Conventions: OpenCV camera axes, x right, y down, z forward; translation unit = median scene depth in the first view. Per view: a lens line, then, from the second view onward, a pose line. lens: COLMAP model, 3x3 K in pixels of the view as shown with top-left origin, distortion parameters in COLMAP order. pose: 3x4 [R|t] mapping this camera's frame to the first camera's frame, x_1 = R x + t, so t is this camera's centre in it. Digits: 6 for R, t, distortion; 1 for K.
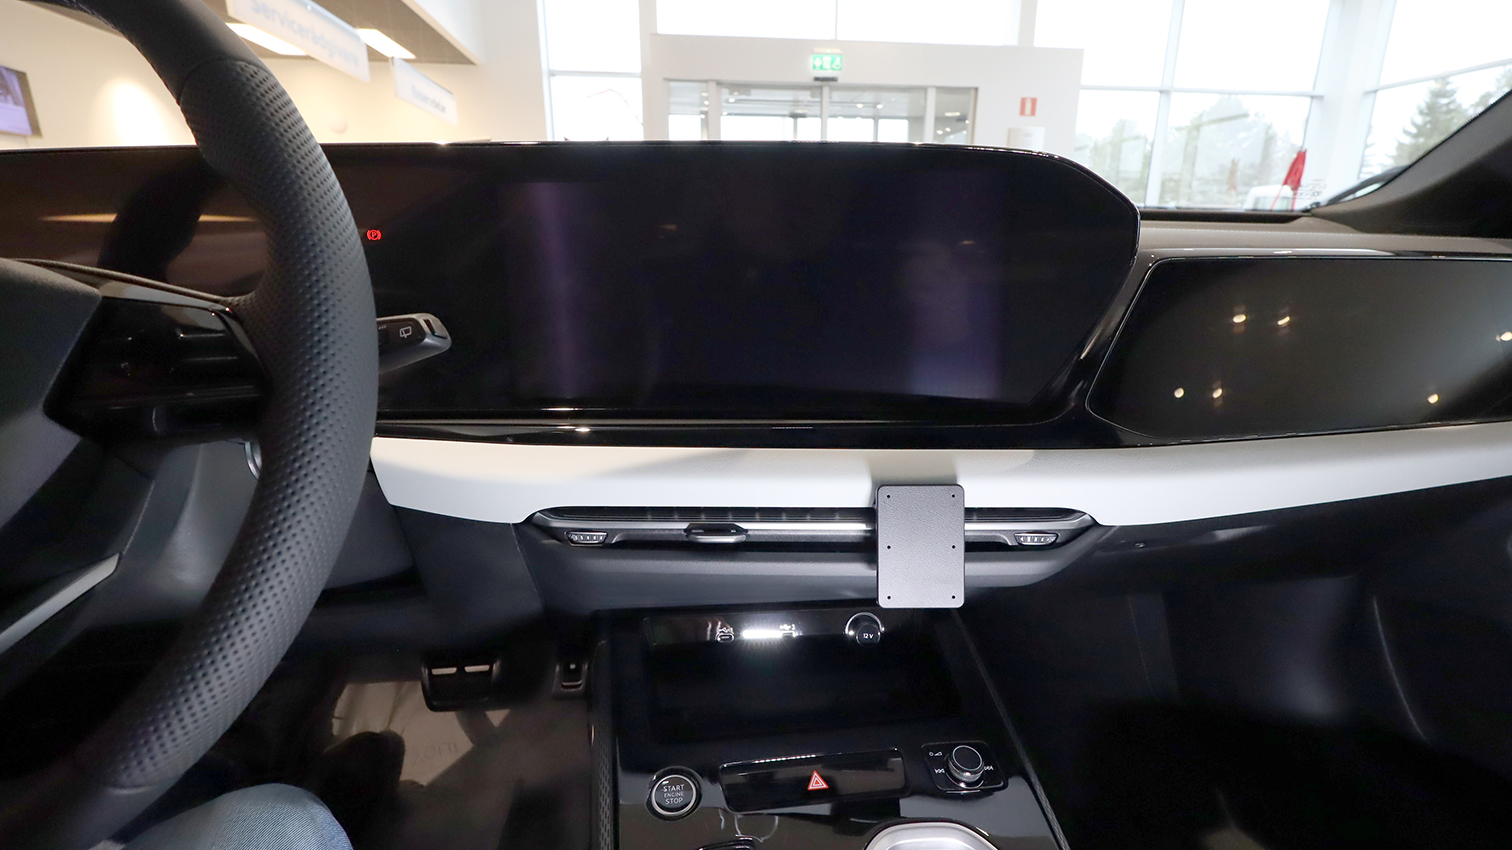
lens RADIAL K [[710.8, 0, 754.6], [0, 710.8, 432.1], [0, 0, 1]] dist [-0.004344, -0.001281]
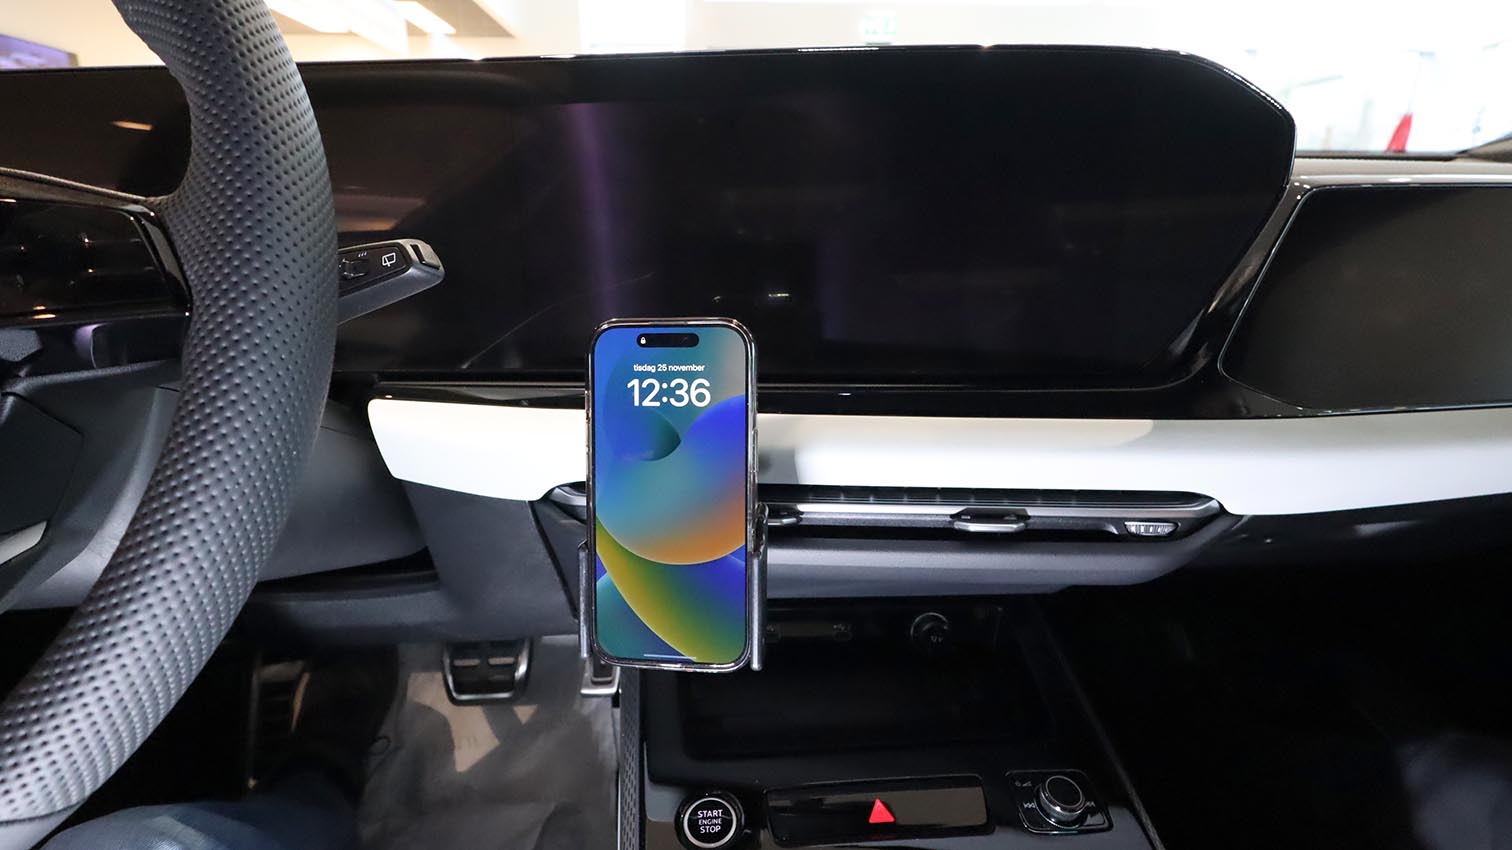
lens RADIAL K [[734.1, 0, 753.9], [0, 734.1, 432.1], [0, 0, 1]] dist [-0.002426, 0.001240]
pose [[0.998140, 0.010020, -0.060129, -0.011245], [-0.009100, 0.999838, 0.015559, 0.027670], [0.060275, -0.014982, 0.998069, 0.117531]]
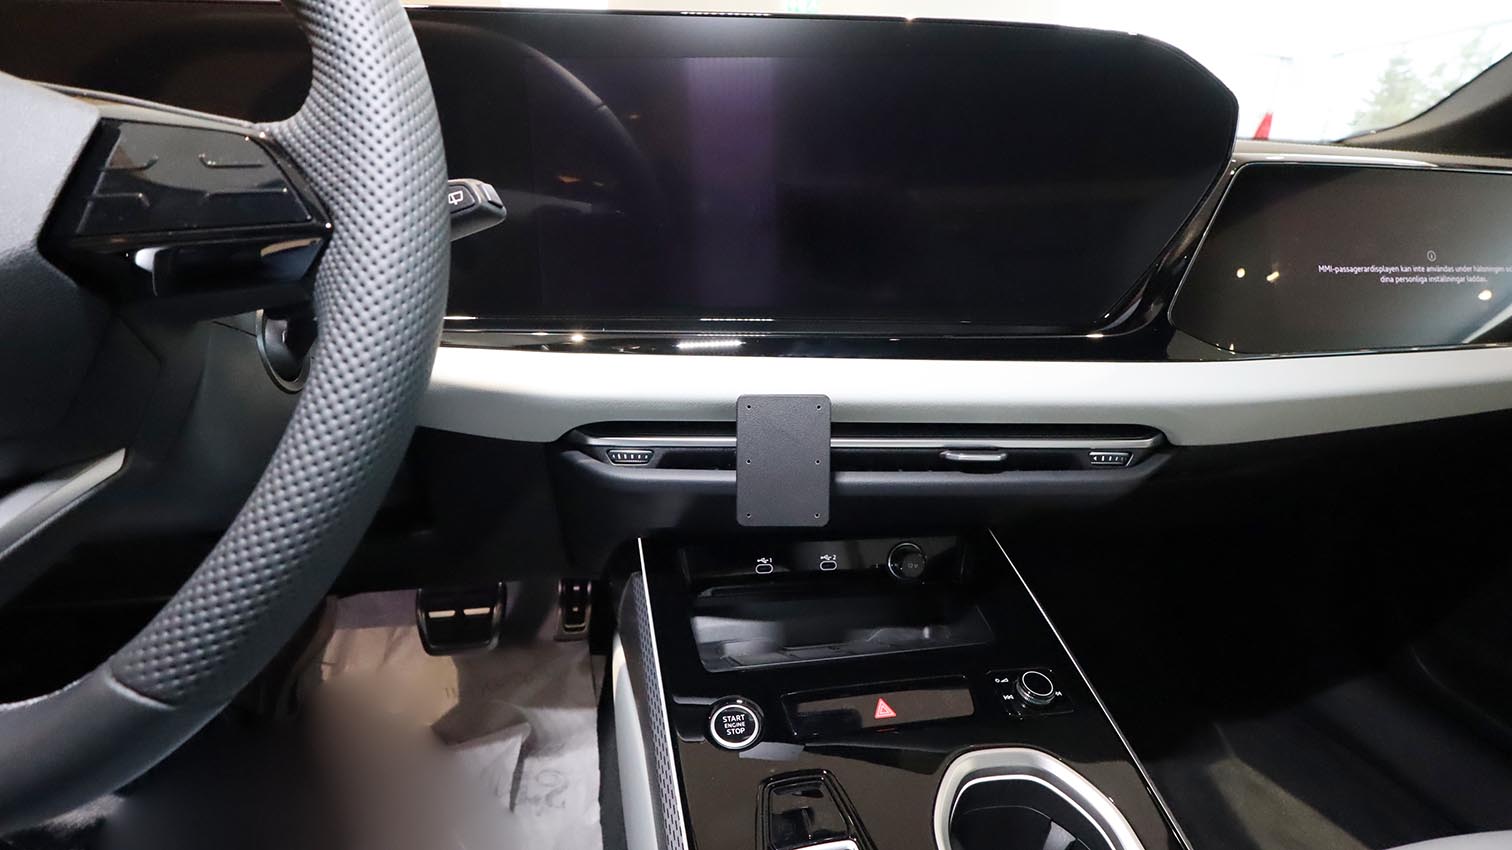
lens RADIAL K [[710.8, 0, 757.5], [0, 710.8, 432.1], [0, 0, 1]] dist [-0.004344, -0.001281]
pose [[0.998599, 0.004786, 0.052699, -0.114799], [-0.007850, 0.998281, 0.058085, 0.059907], [-0.052330, -0.058418, 0.996920, 0.073728]]
